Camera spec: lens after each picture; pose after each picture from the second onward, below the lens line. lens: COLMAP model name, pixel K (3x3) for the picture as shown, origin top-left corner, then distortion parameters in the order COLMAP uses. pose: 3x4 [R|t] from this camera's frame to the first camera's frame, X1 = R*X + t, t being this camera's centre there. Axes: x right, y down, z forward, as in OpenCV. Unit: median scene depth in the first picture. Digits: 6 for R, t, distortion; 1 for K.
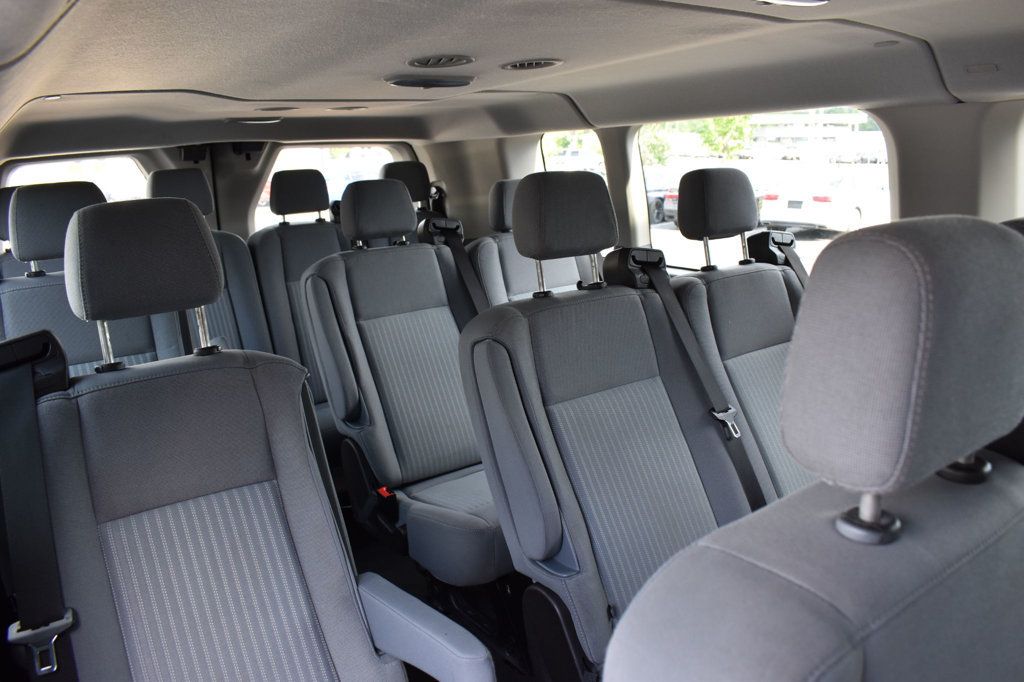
lens RADIAL K [[795.1, 0, 512.0], [0, 795.1, 341.0], [0, 0, 1]] dist [-0.098176, 0.014440]
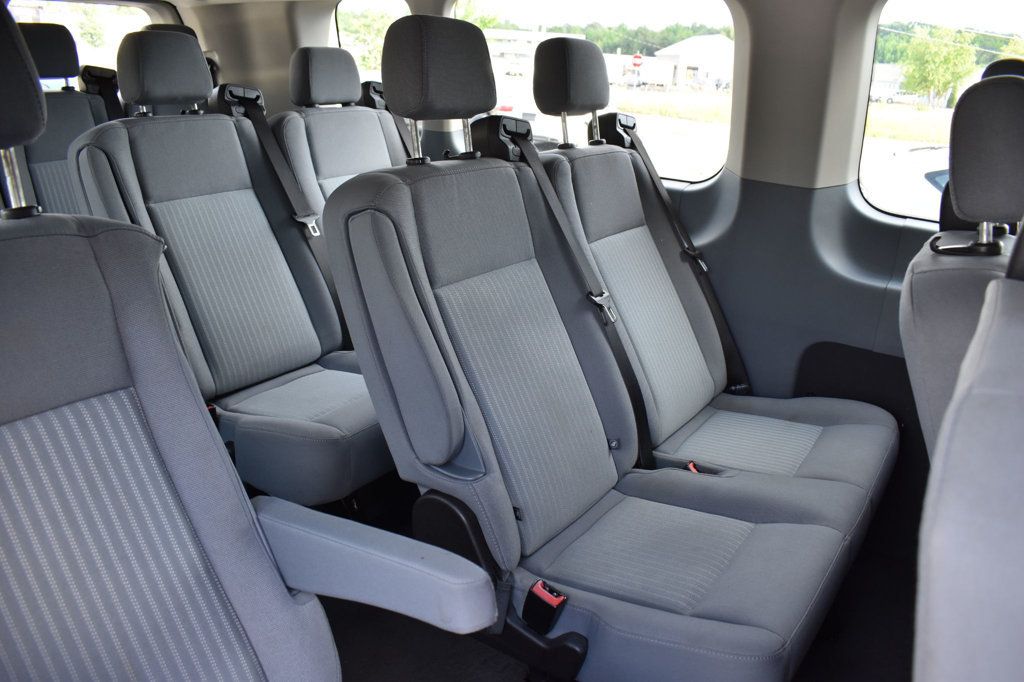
lens RADIAL K [[795.1, 0, 512.0], [0, 795.1, 341.0], [0, 0, 1]] dist [-0.098176, 0.014440]
pose [[0.941931, -0.039519, 0.333473, -0.123041], [0.002986, 0.993998, 0.109362, 0.032141], [-0.335793, -0.102016, 0.936395, 0.115514]]
